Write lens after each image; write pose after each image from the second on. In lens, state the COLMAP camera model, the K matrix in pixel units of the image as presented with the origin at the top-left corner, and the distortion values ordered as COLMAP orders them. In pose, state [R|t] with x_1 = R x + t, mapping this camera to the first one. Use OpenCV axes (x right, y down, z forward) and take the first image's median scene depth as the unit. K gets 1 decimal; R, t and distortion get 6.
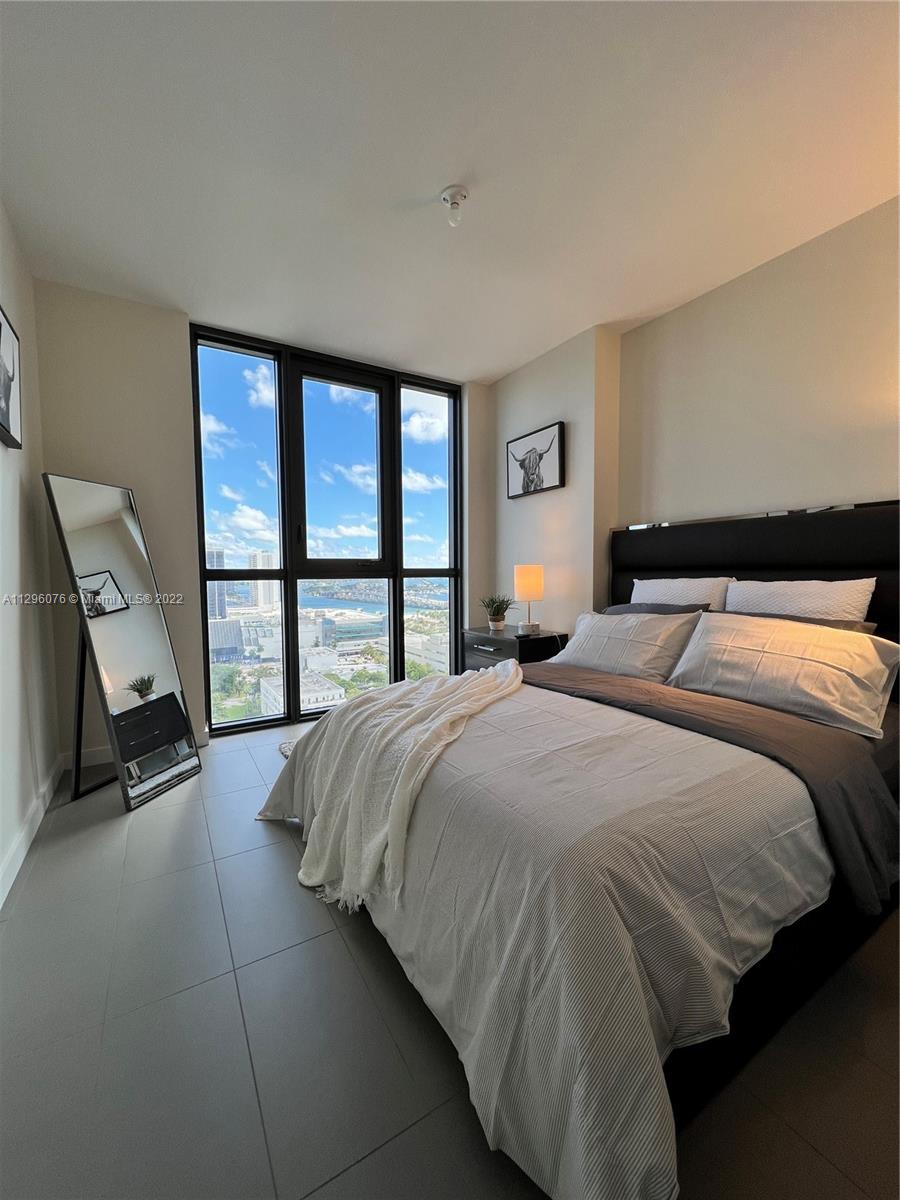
lens RADIAL K [[478.9, 0, 449.0], [0, 478.9, 601.6], [0, 0, 1]] dist [-0.000863, 0.000484]
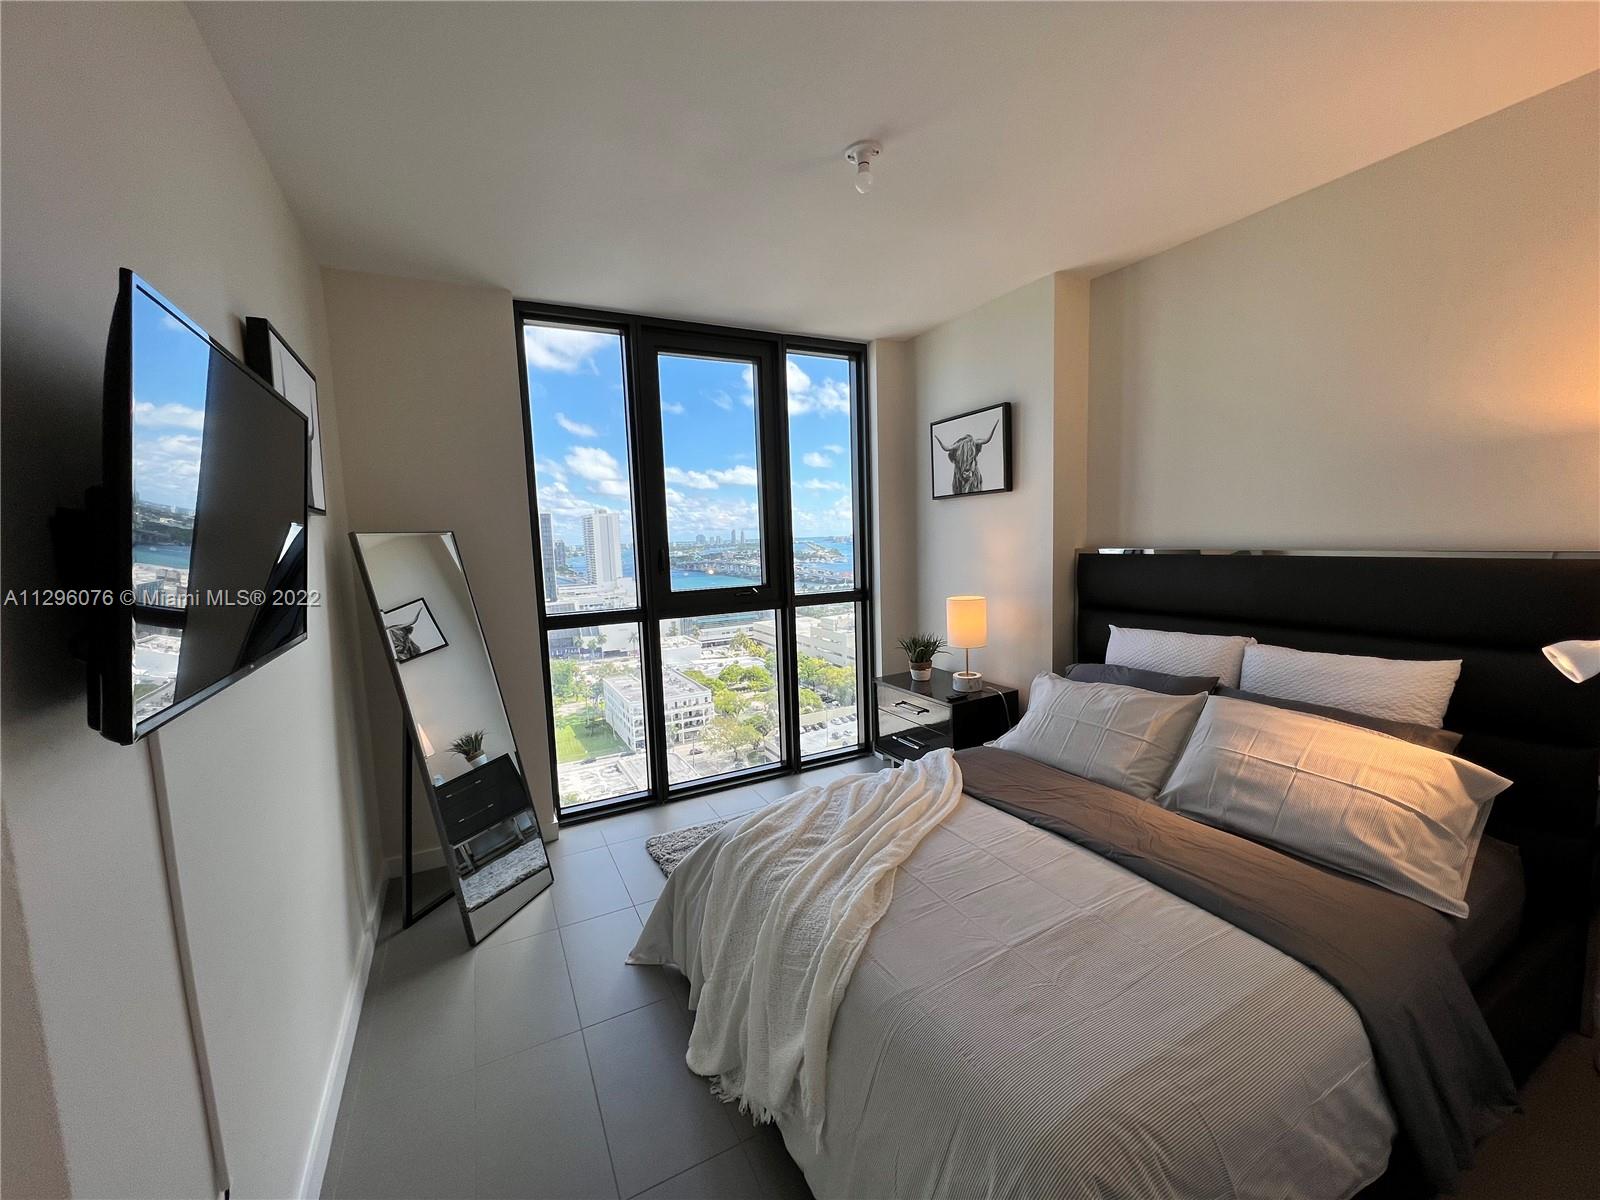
lens RADIAL K [[639.1, 0, 802.9], [0, 639.1, 602.0], [0, 0, 1]] dist [-0.001204, 0.000643]
pose [[0.997533, -0.019142, -0.067532, -0.017796], [0.022240, 0.998721, 0.045417, -0.129944], [0.066576, -0.046806, 0.996683, -0.011112]]
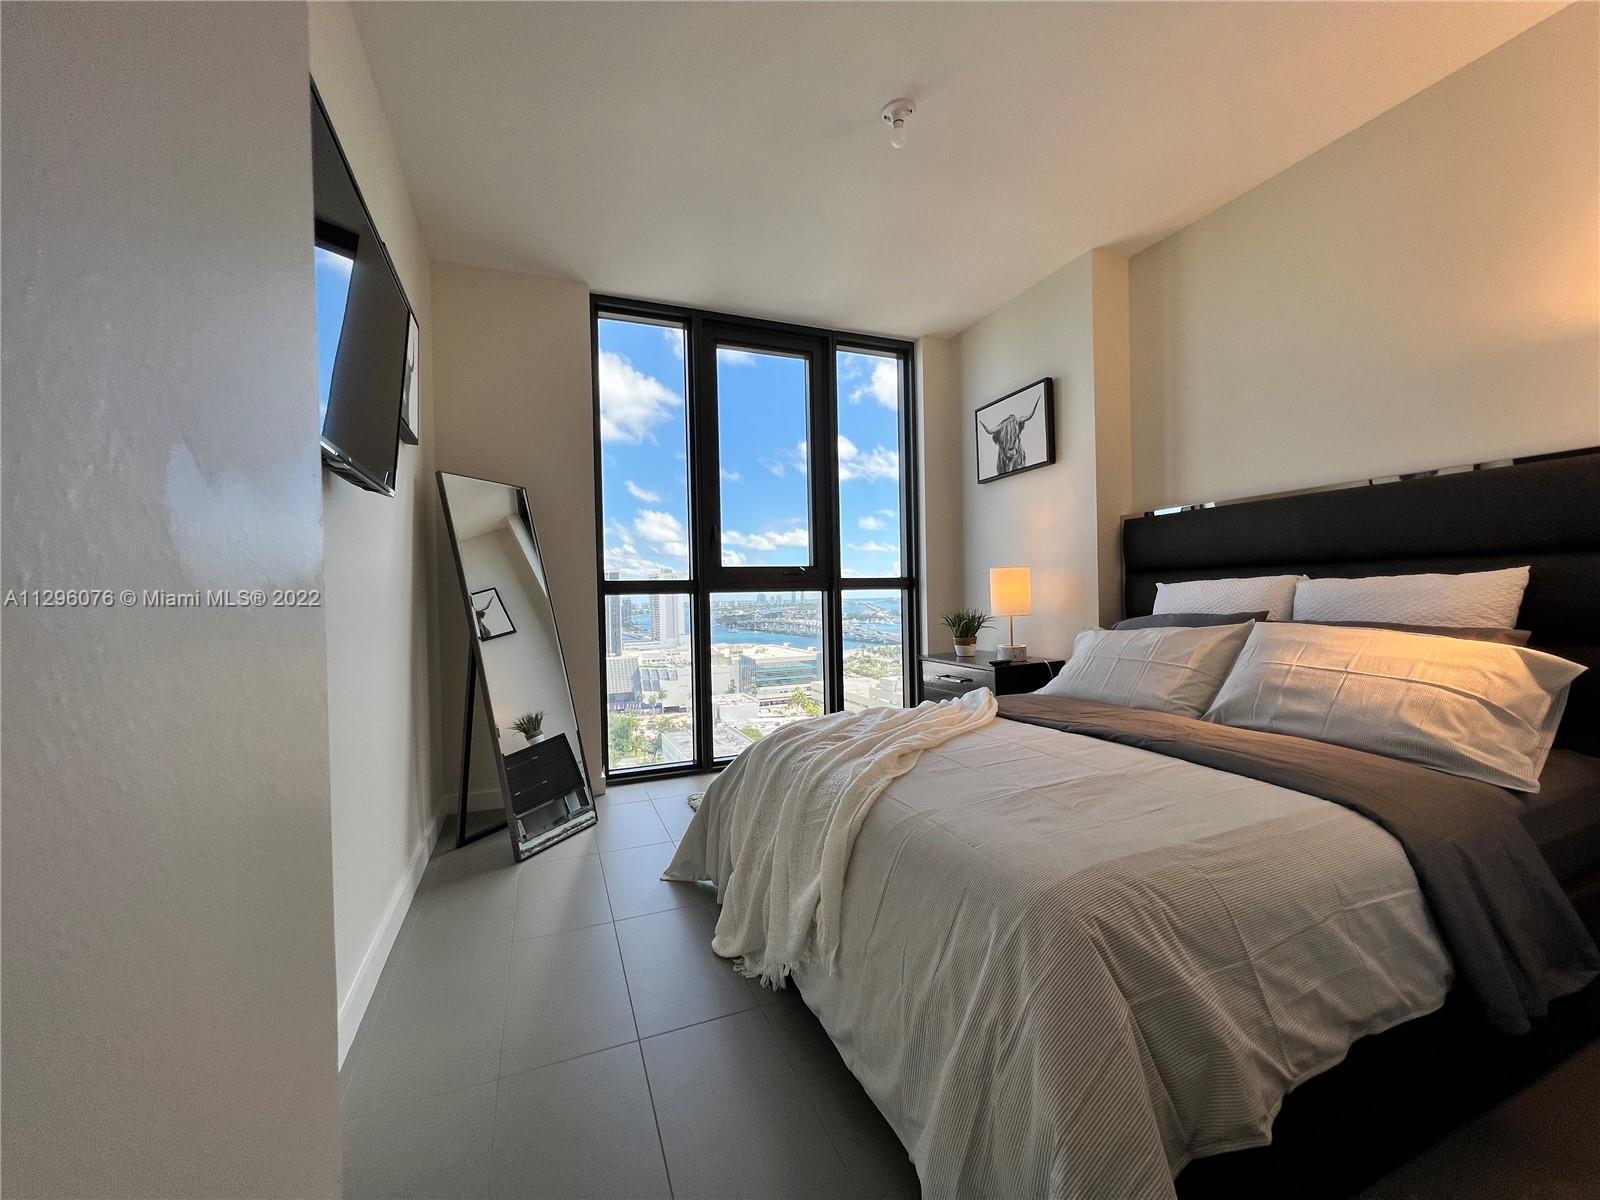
lens RADIAL K [[639.1, 0, 802.9], [0, 639.1, 602.0], [0, 0, 1]] dist [-0.001204, 0.000643]
pose [[0.987348, -0.012558, -0.158068, 0.008360], [0.004709, 0.998742, -0.049930, 0.026803], [0.158496, 0.048554, 0.986165, -0.038385]]
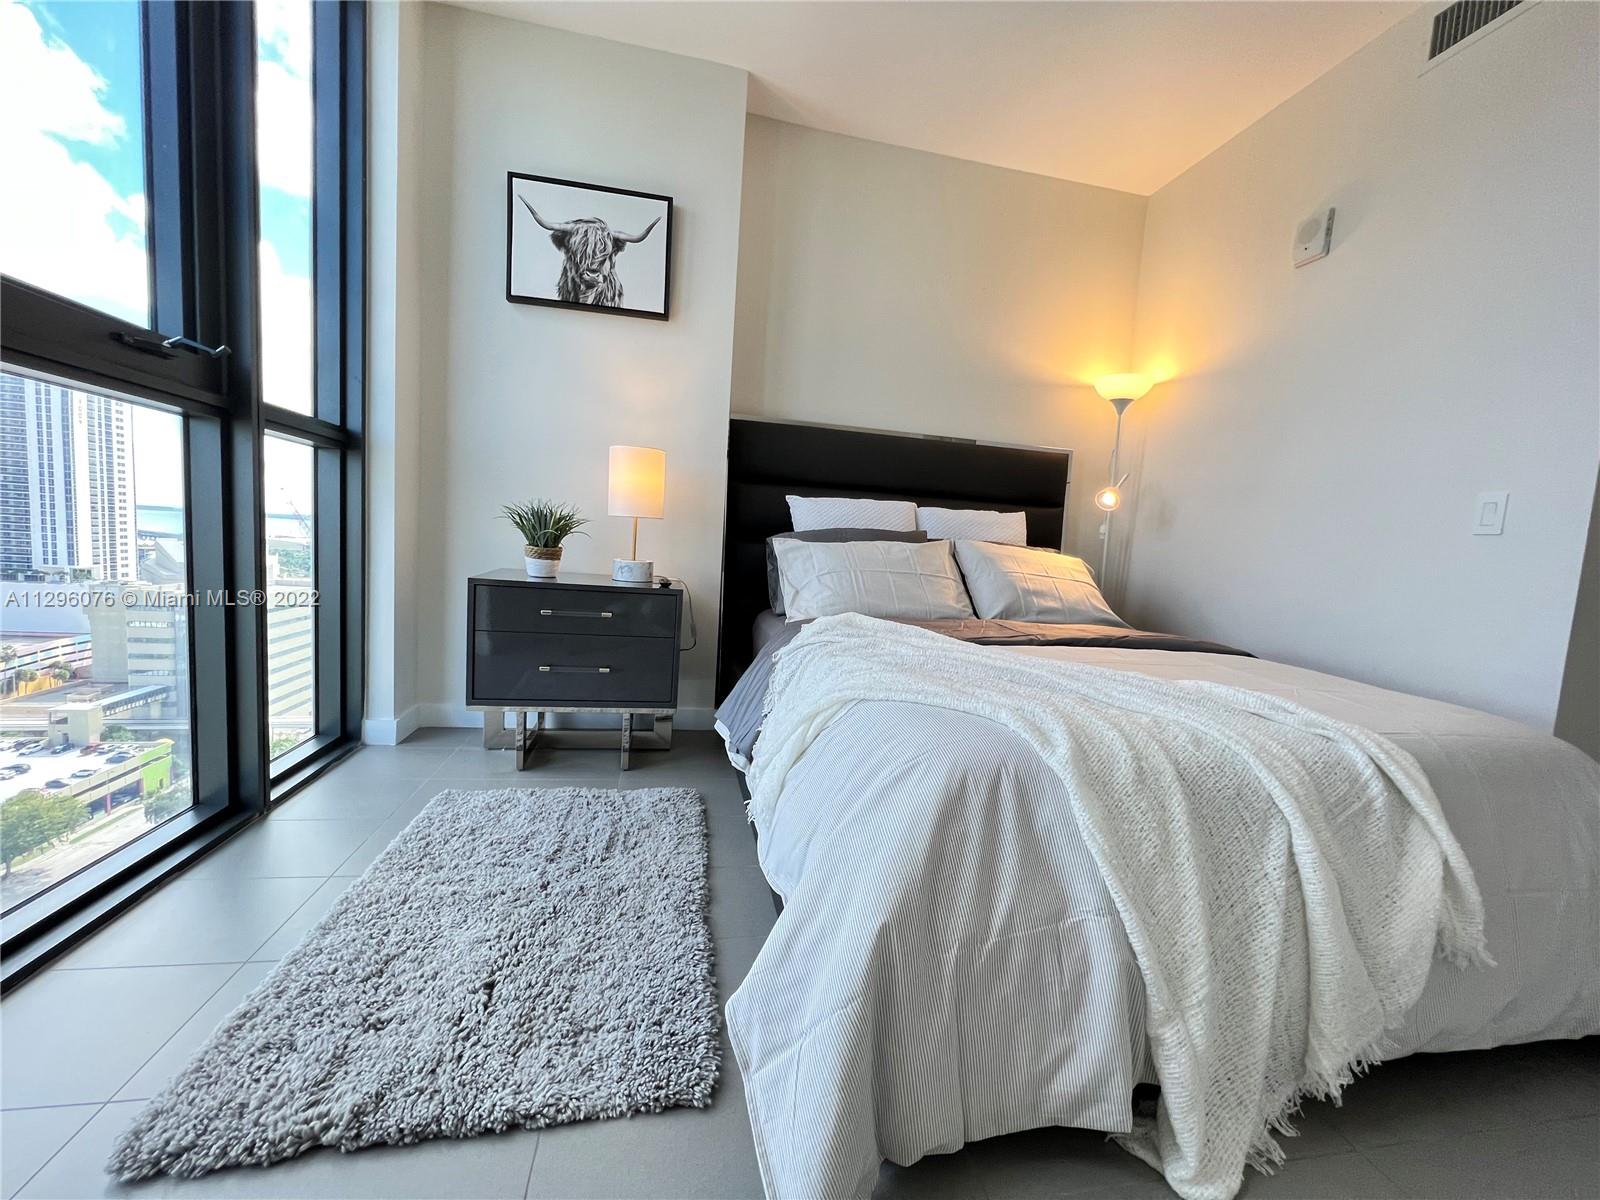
lens RADIAL K [[645.4, 0, 800.0], [0, 645.4, 600.0], [0, 0, 1]] dist [0.000935, 0.000291]
pose [[0.352782, -0.053485, 0.934176, -0.471453], [-0.011418, 0.998045, 0.061454, 0.046565], [-0.935636, -0.032346, 0.351482, 0.617707]]
